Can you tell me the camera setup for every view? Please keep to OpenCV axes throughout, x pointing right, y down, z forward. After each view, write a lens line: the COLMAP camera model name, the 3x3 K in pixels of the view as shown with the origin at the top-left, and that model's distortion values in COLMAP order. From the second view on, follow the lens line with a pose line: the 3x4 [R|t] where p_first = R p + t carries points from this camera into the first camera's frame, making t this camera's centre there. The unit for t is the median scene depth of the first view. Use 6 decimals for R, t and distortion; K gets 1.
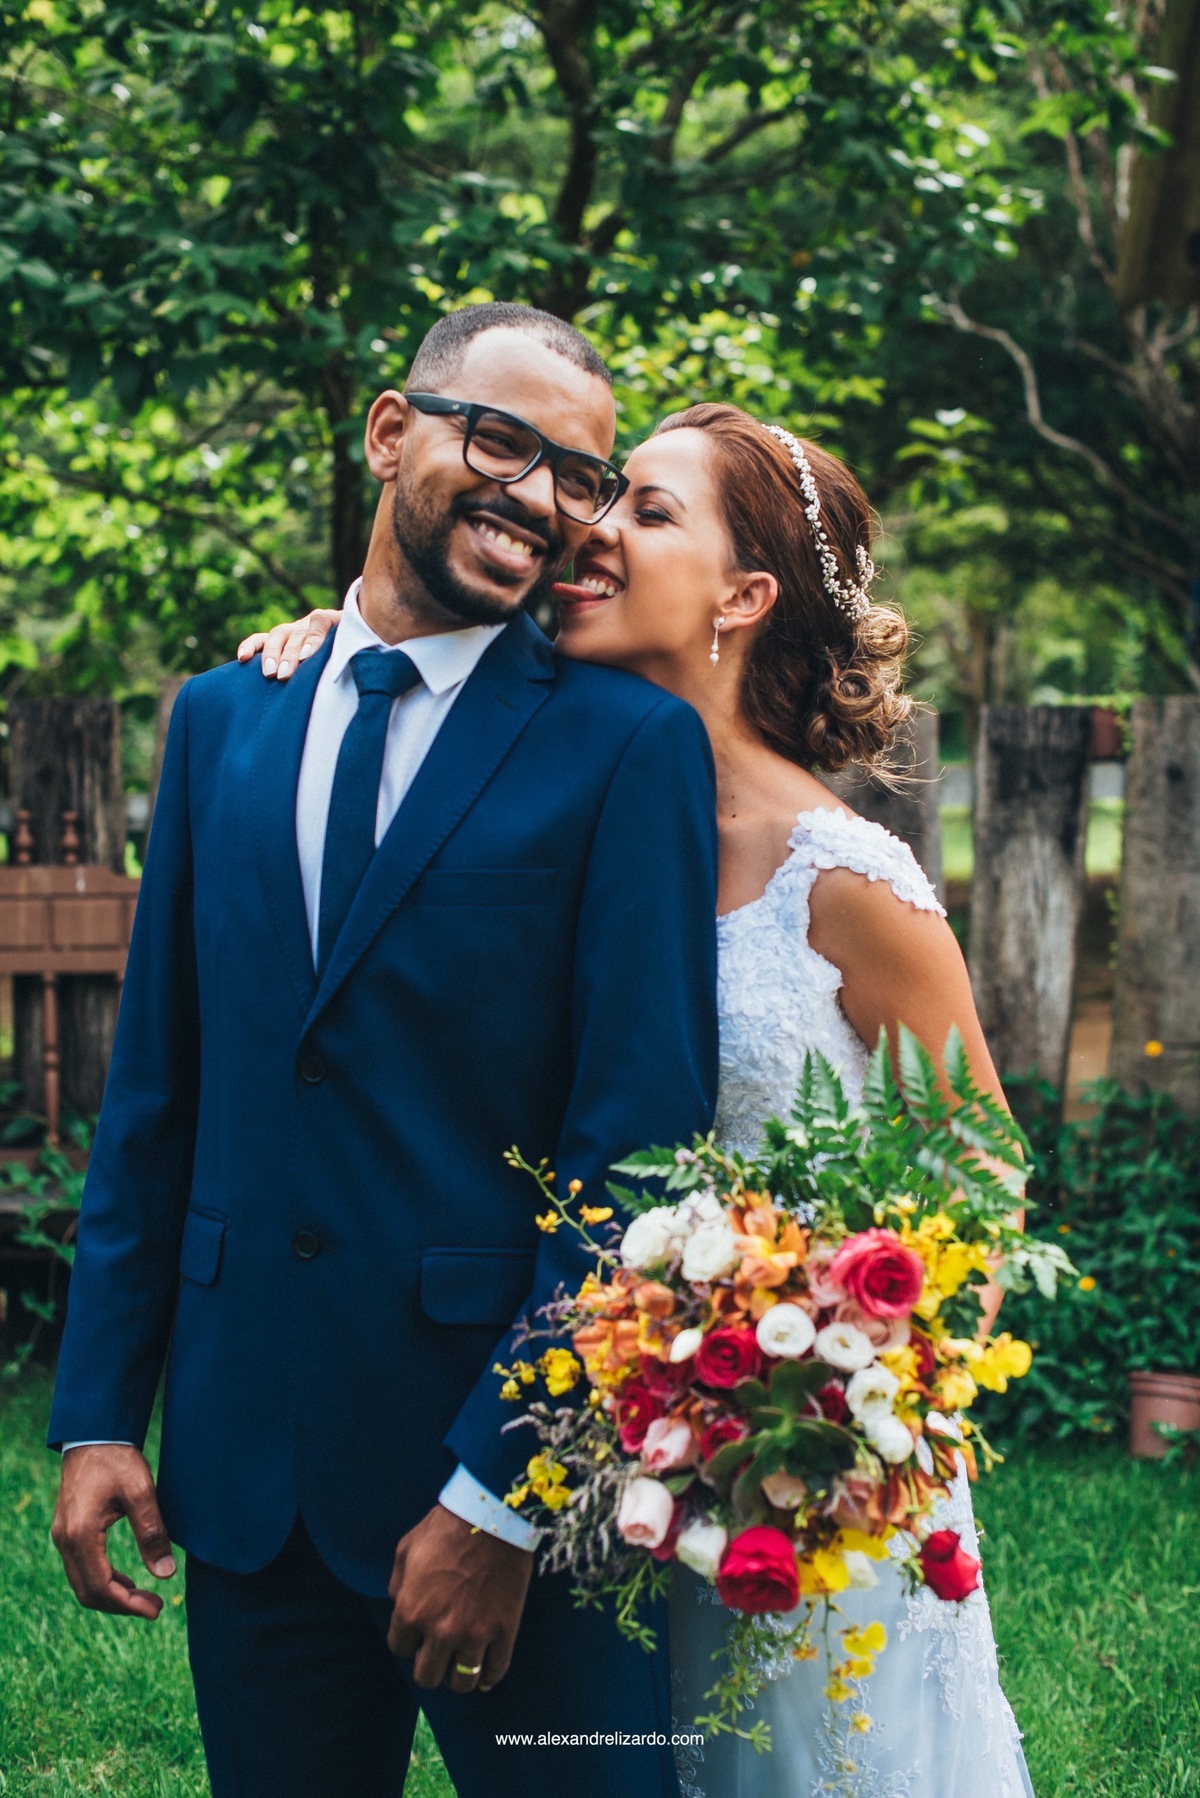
lens RADIAL K [[2590.8, 0, 596.9], [0, 2590.8, 886.5], [0, 0, 1]] dist [-0.117169, 0.000000]
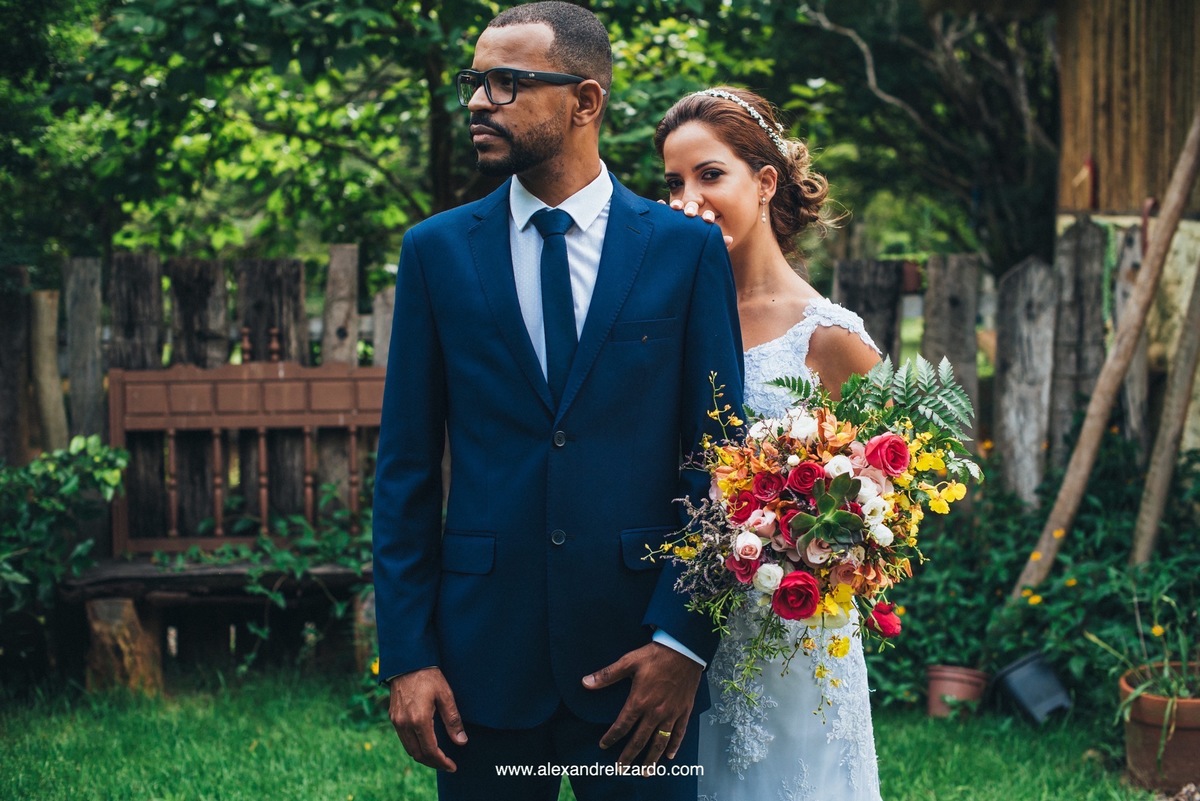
lens RADIAL K [[1729.1, 0, 597.2], [0, 1729.1, 402.1], [0, 0, 1]] dist [-0.117169, 0.000000]
pose [[0.999973, -0.006113, 0.003997, -0.005022], [0.006112, 0.999981, 0.000119, 0.016595], [-0.003998, -0.000095, 0.999992, -0.076533]]
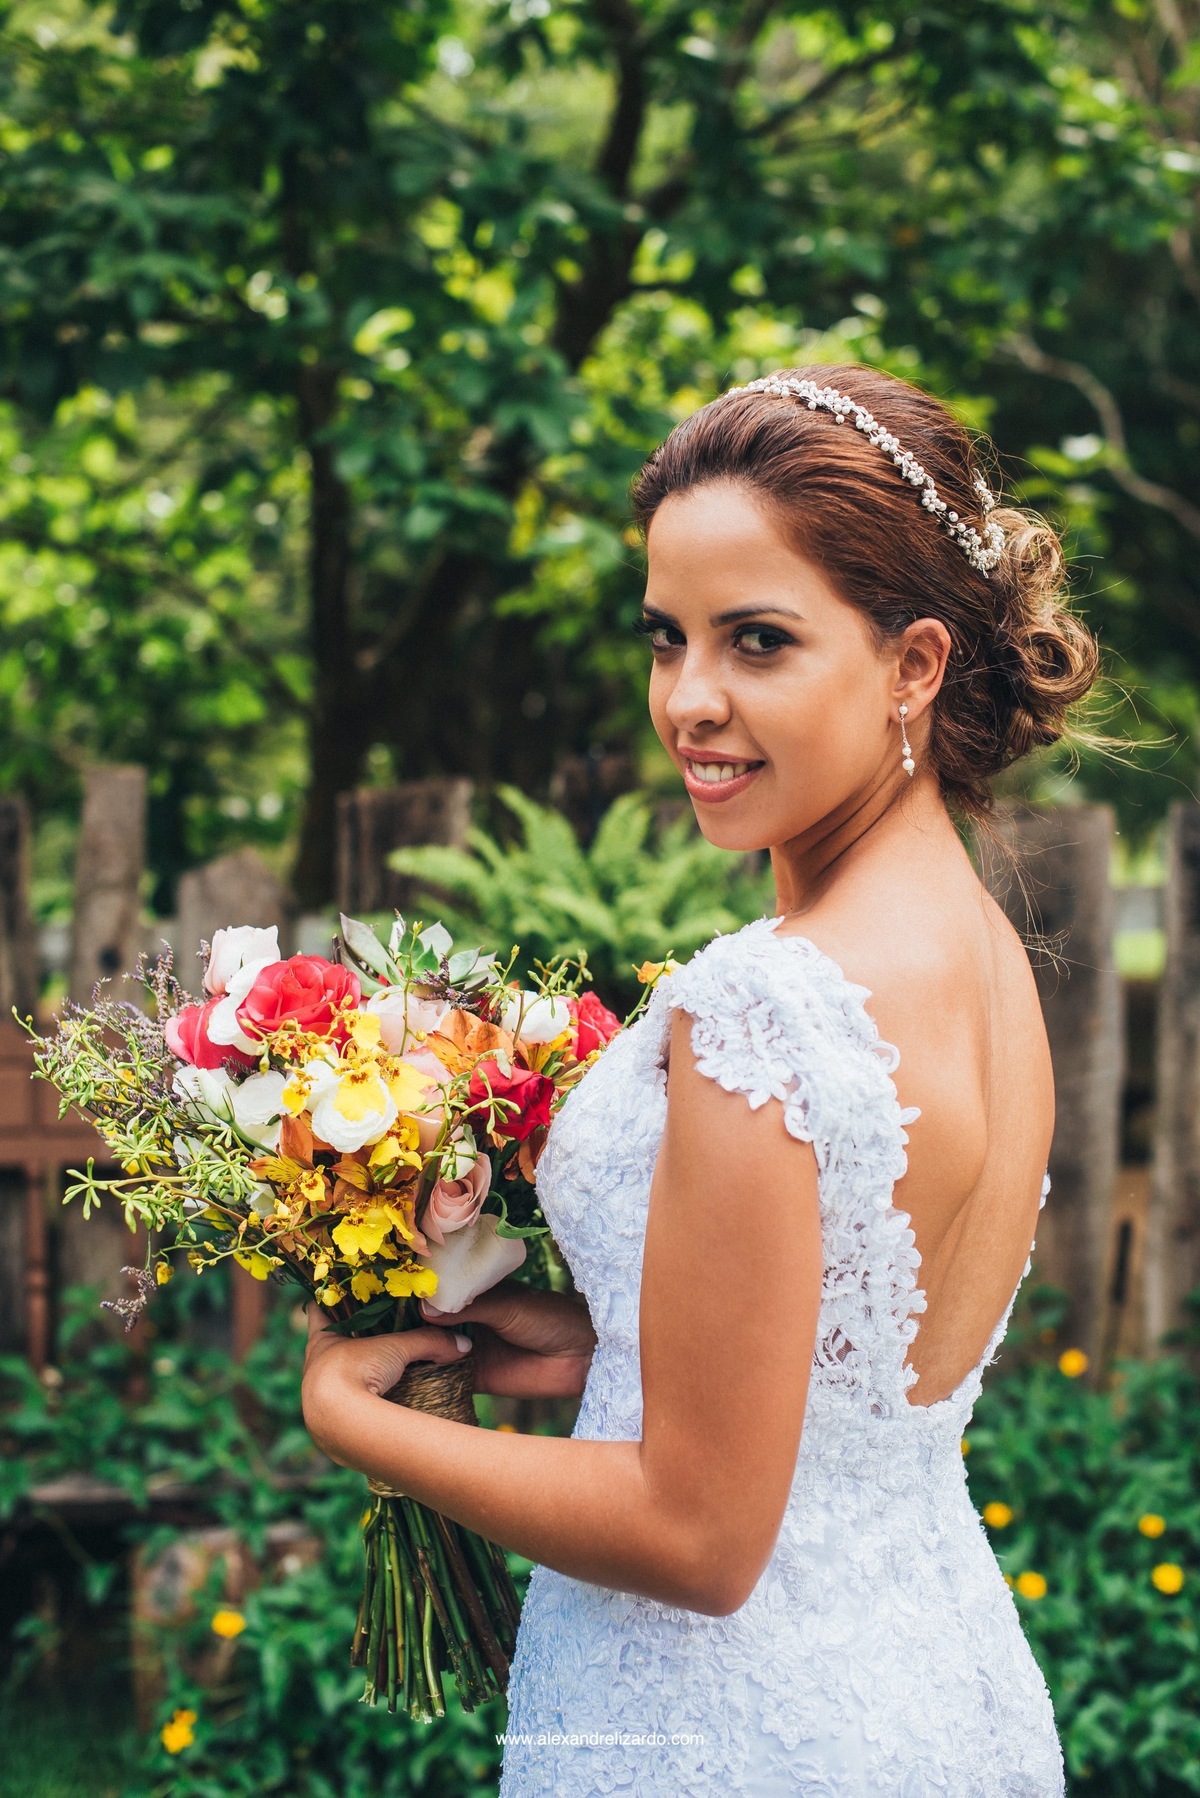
lens RADIAL K [[2590.8, 0, 605.4], [0, 2590.8, 907.8], [0, 0, 1]] dist [-0.117169, 0.000000]
pose [[0.999869, -0.005403, 0.015242, -0.026710], [0.005837, 0.999574, -0.028613, -0.016980], [-0.015081, 0.028699, 0.999474, 0.228592]]
